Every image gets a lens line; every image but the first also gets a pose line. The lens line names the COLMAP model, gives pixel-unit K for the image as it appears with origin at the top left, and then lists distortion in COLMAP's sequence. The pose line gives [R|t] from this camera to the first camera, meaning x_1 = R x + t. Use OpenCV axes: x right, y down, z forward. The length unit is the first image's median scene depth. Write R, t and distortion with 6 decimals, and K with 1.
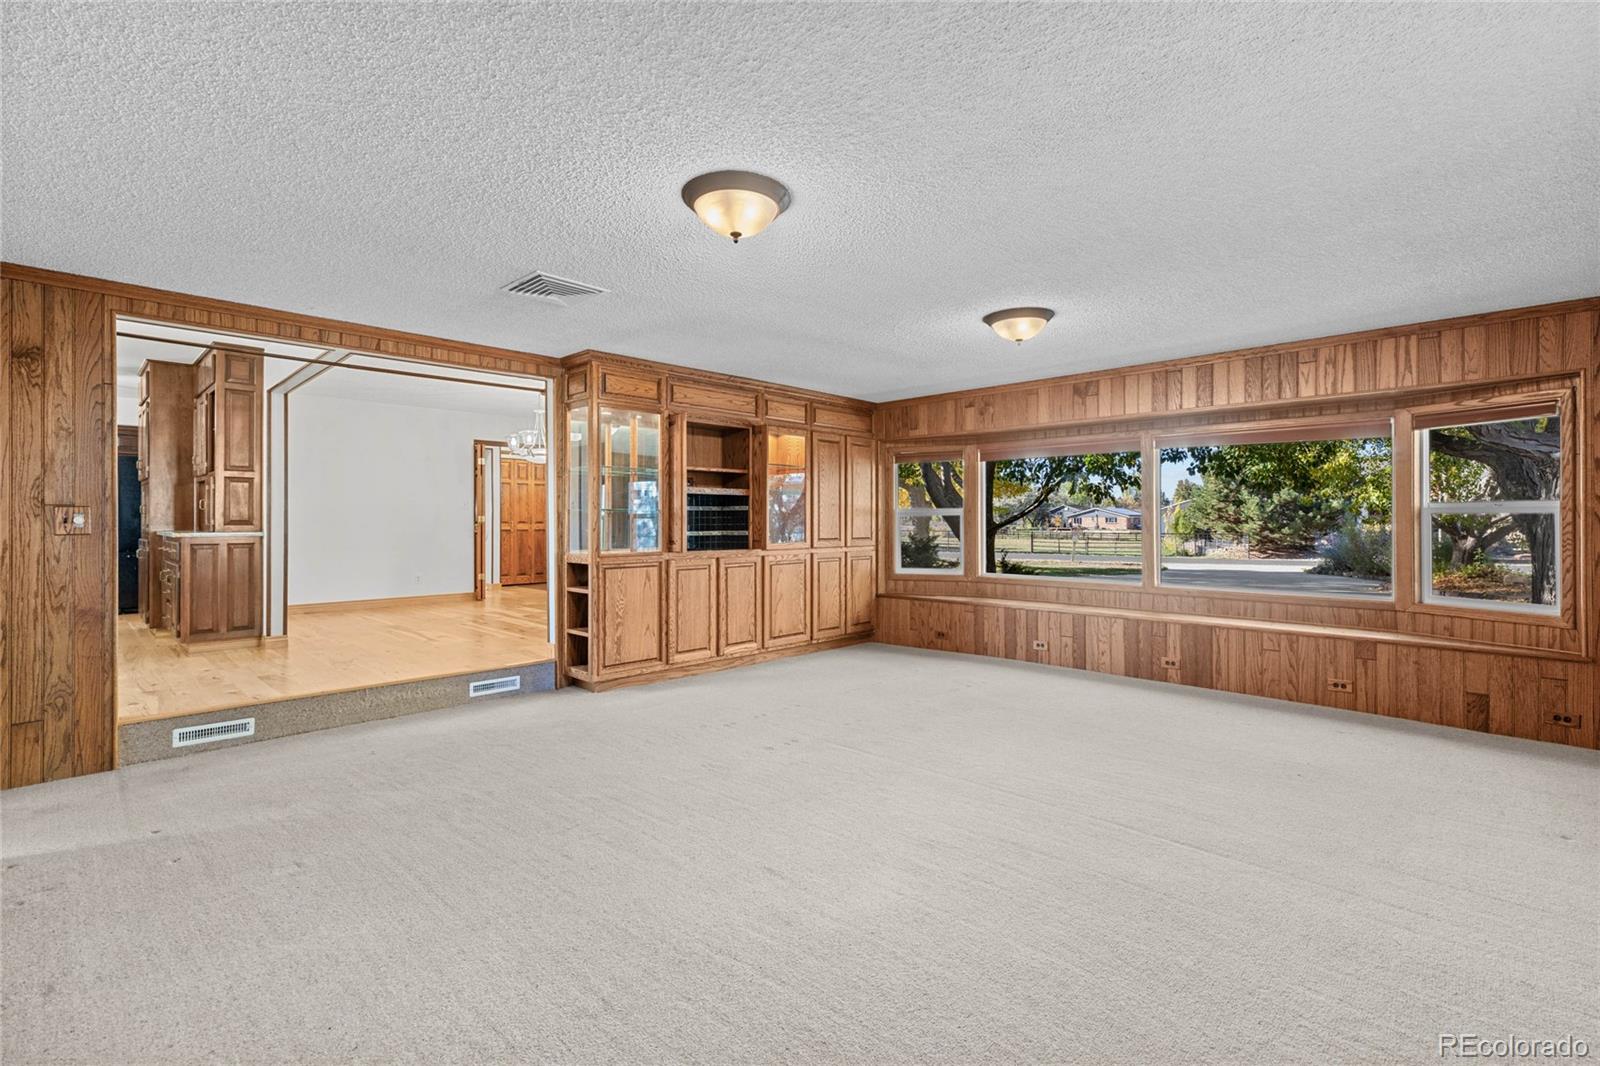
lens RADIAL K [[722.9, 0, 797.7], [0, 722.9, 523.6], [0, 0, 1]] dist [0.004666, 0.000593]
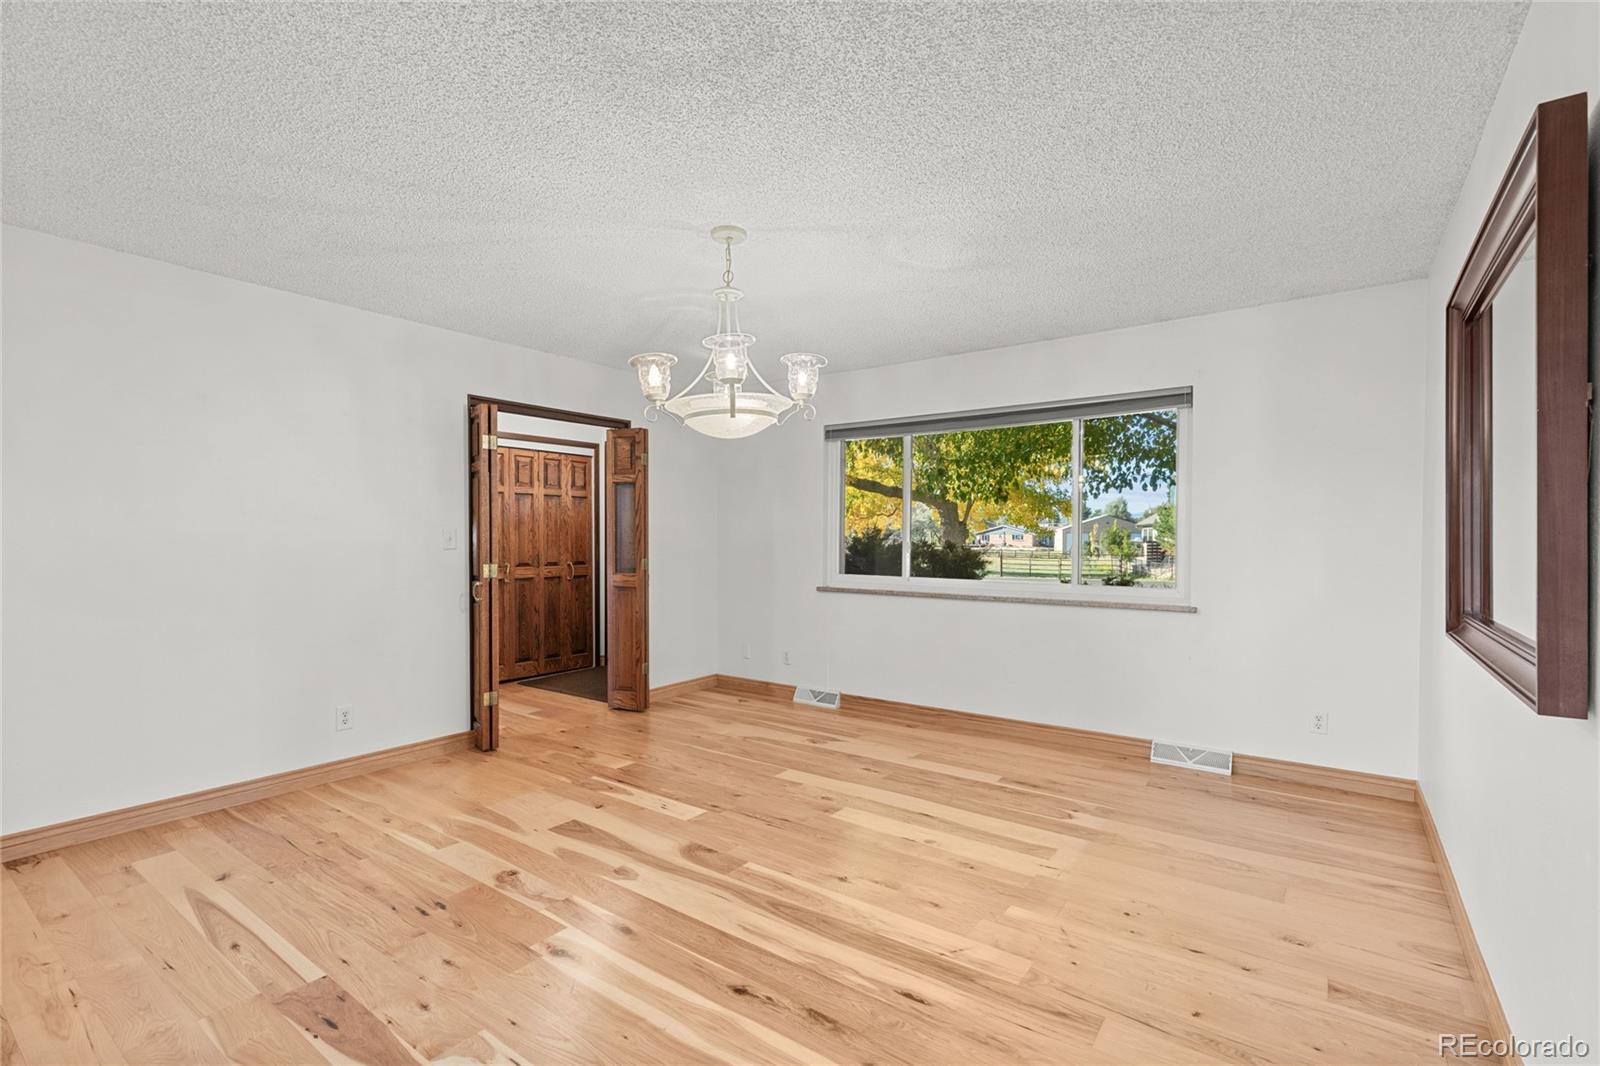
lens RADIAL K [[722.9, 0, 801.6], [0, 722.9, 538.4], [0, 0, 1]] dist [0.004666, 0.000593]
pose [[0.987444, 0.001303, 0.157964, -0.259572], [-0.001219, 0.999999, -0.000625, -0.021340], [-0.157964, 0.000425, 0.987445, 0.428398]]
